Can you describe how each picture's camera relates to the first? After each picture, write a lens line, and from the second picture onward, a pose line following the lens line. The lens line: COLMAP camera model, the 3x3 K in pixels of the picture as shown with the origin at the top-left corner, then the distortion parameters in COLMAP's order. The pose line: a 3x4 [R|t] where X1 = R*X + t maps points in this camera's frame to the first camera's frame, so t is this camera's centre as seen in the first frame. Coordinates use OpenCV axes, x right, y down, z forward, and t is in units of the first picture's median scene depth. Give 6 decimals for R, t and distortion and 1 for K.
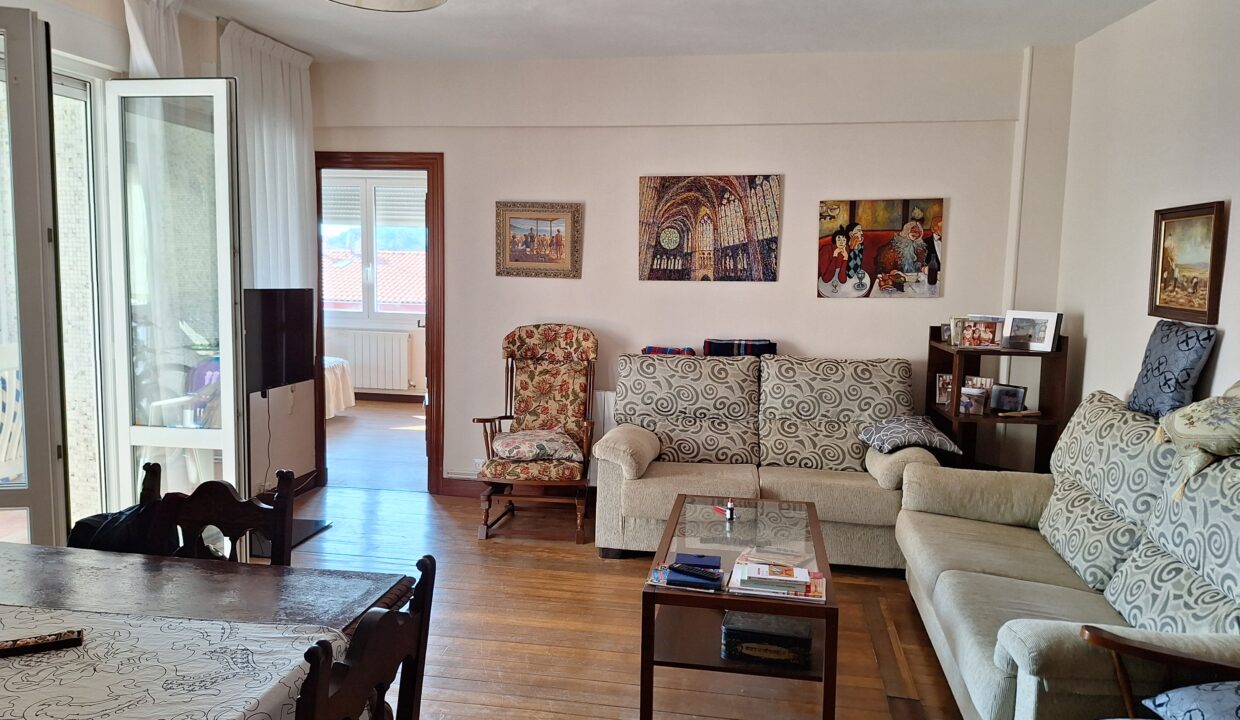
lens RADIAL K [[852.6, 0, 618.9], [0, 852.6, 355.5], [0, 0, 1]] dist [0.026812, -0.001597]
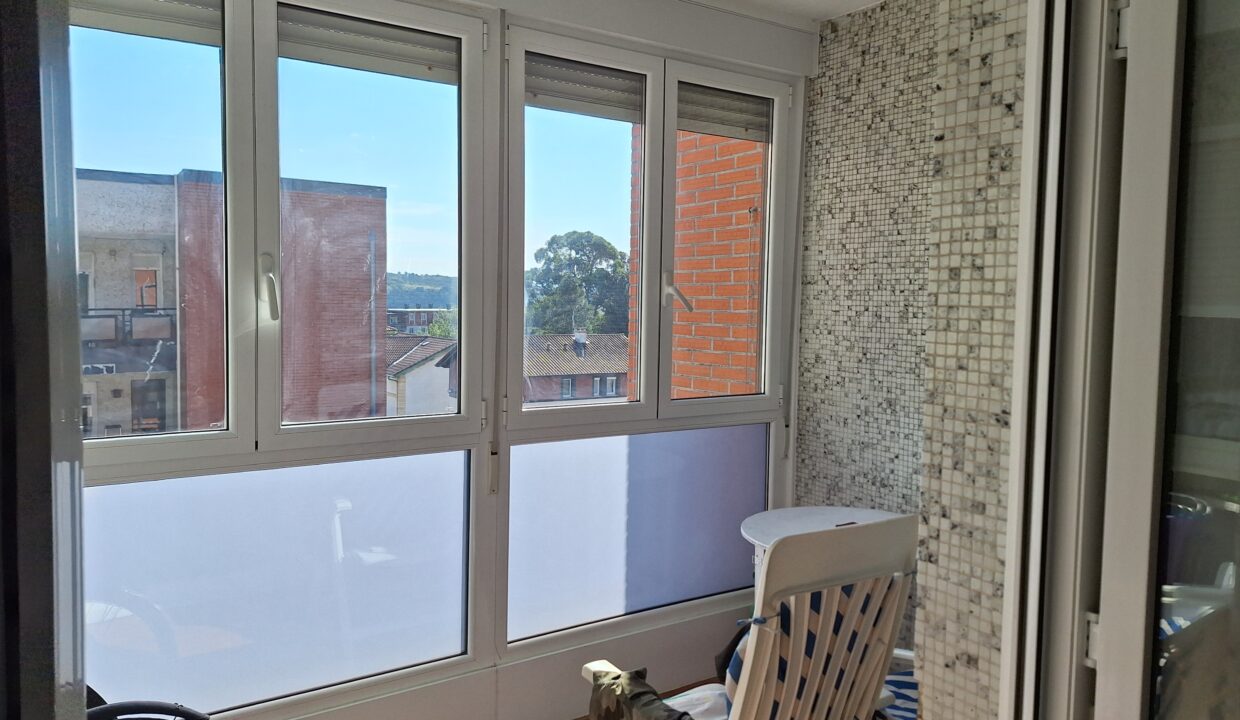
lens RADIAL K [[852.6, 0, 619.3], [0, 852.6, 355.8], [0, 0, 1]] dist [0.026812, -0.001597]
pose [[0.694700, 0.036368, -0.718380, -0.479967], [-0.069194, 0.997468, -0.016416, -0.089855], [0.715964, 0.061111, 0.695457, 0.651617]]
